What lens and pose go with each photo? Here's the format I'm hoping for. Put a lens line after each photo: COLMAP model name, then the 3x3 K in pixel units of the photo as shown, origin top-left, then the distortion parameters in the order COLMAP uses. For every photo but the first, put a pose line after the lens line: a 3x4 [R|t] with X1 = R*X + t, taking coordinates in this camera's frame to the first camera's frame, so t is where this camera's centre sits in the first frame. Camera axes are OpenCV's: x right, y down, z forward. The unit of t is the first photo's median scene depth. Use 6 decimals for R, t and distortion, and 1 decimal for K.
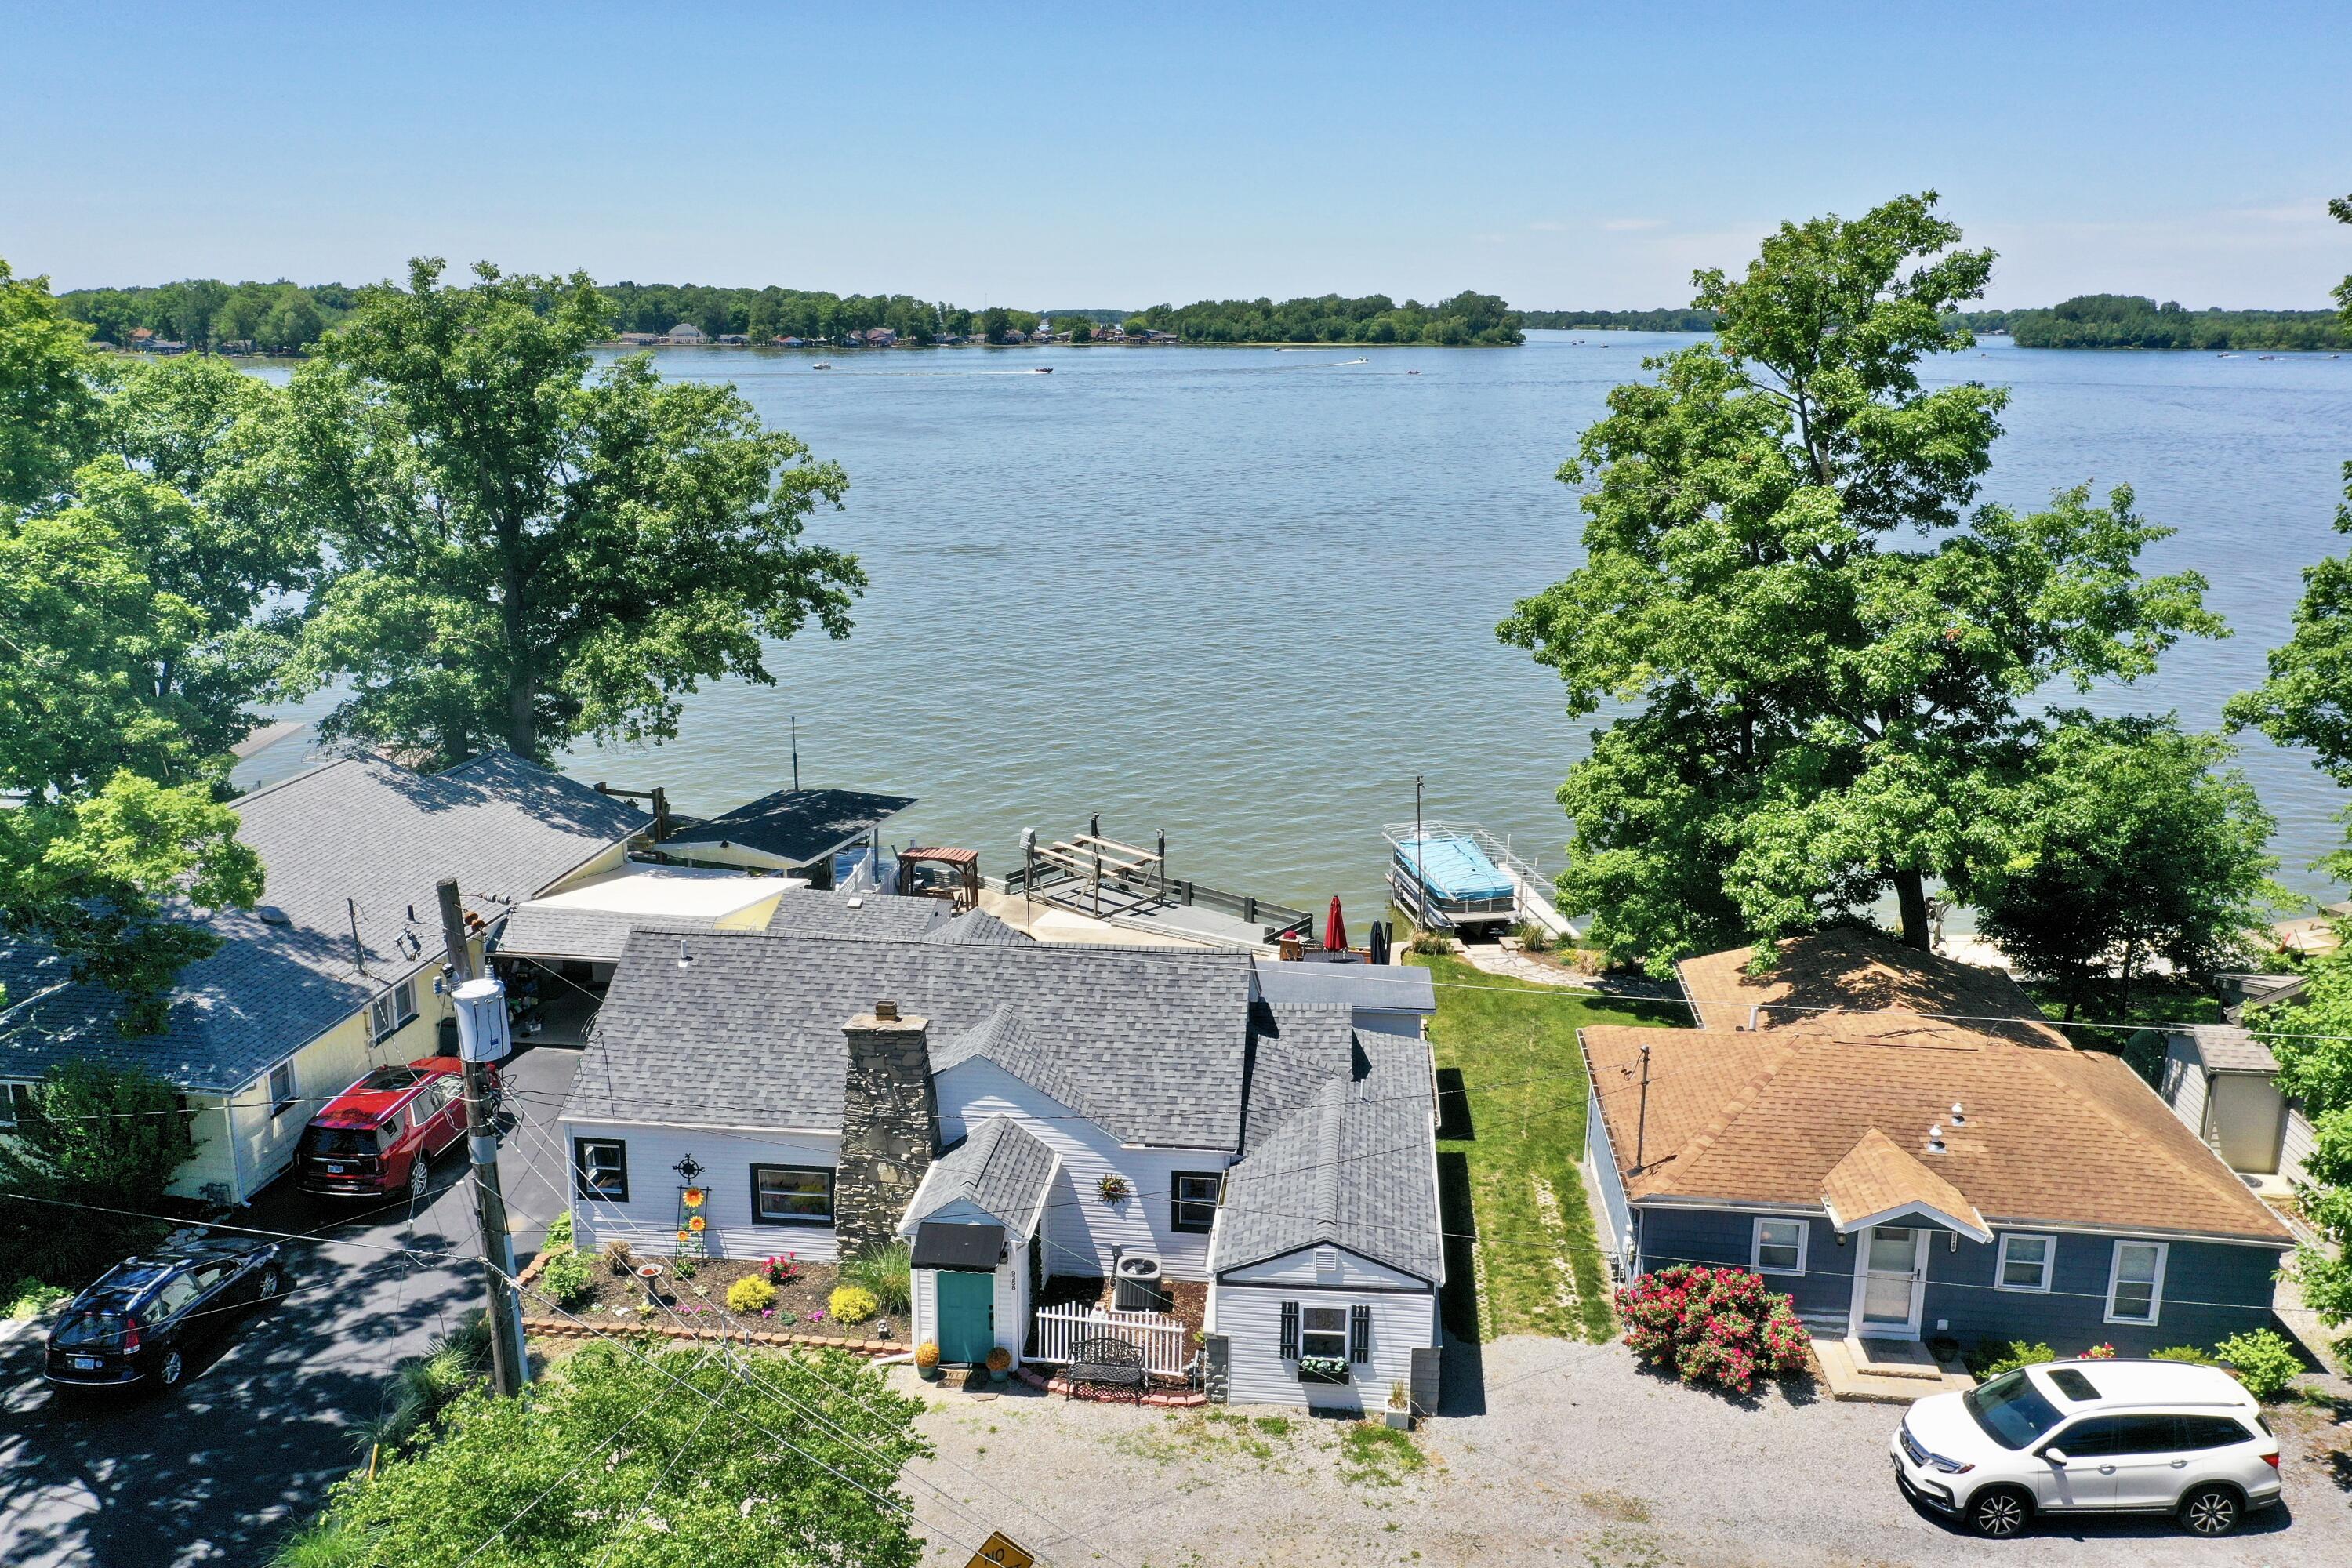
lens RADIAL K [[1888.8, 0, 1176.0], [0, 1888.8, 784.0], [0, 0, 1]] dist [0.005072, -0.010176]
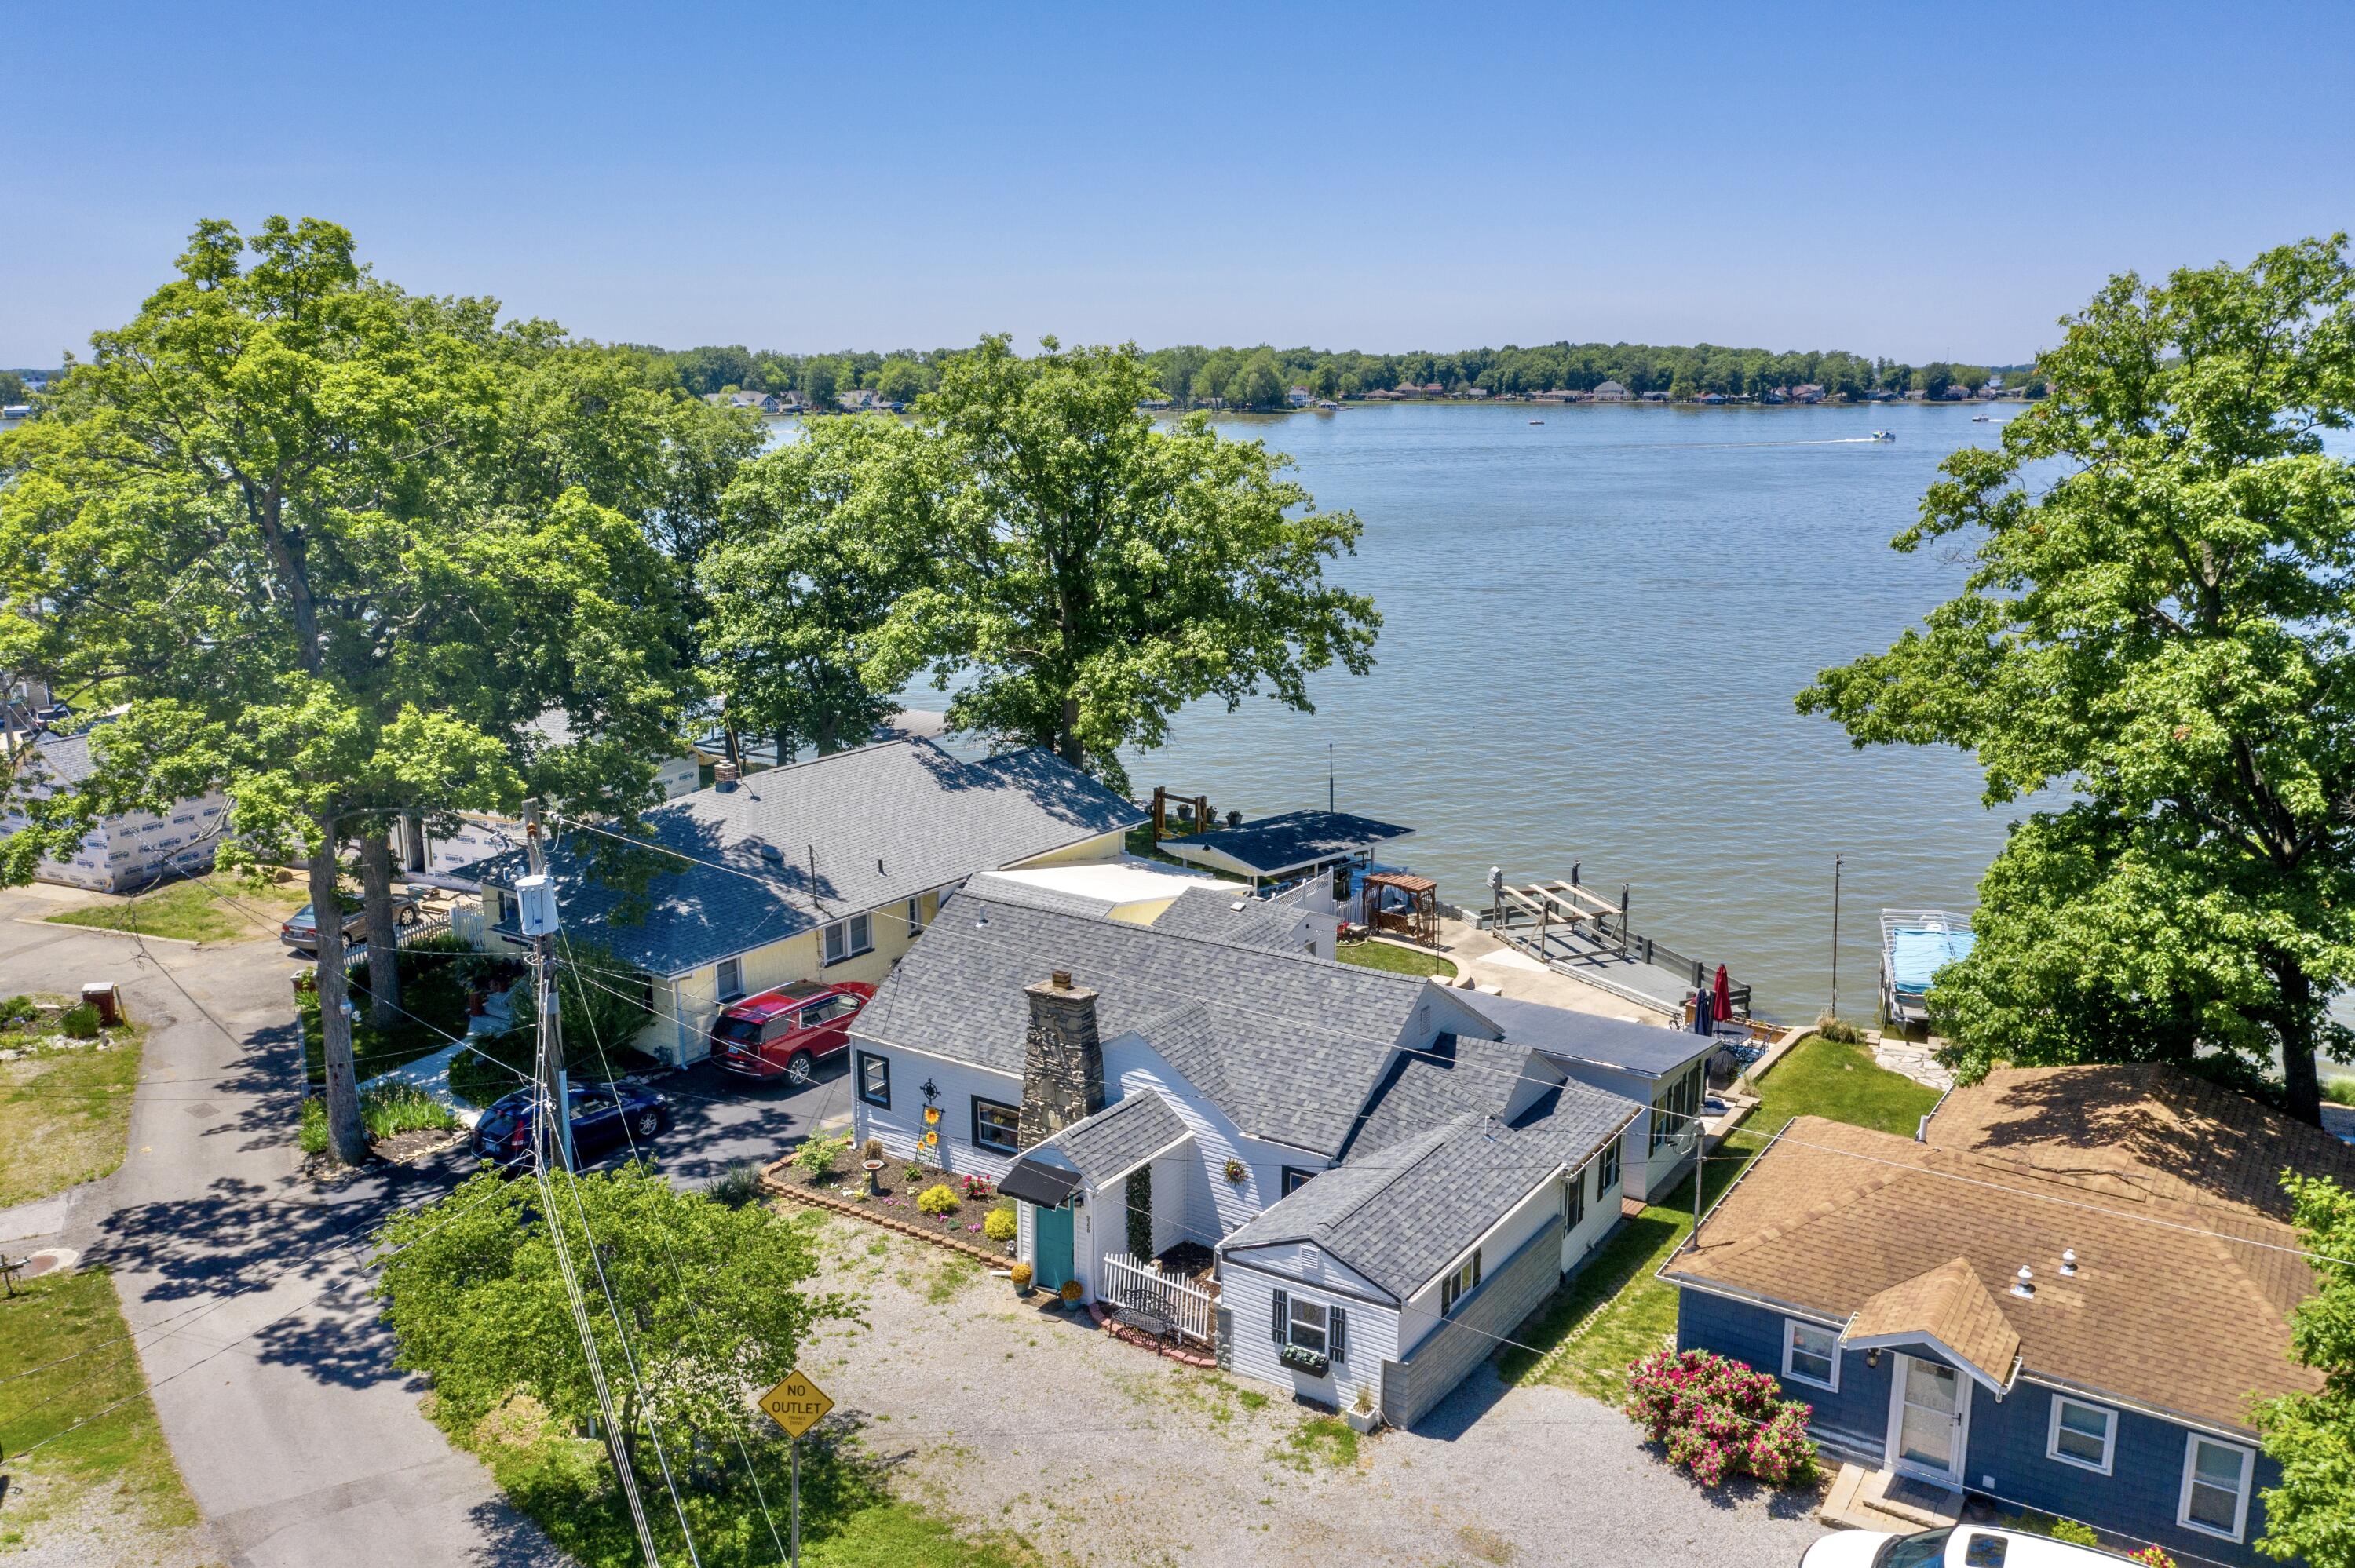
lens RADIAL K [[1865.7, 0, 1177.5], [0, 1865.7, 784.0], [0, 0, 1]] dist [-0.009754, 0.006463]
pose [[0.884196, 0.093000, -0.457764, 0.339538], [-0.104822, 0.994491, -0.000428, -0.004746], [0.455202, 0.048362, 0.889074, 0.009134]]
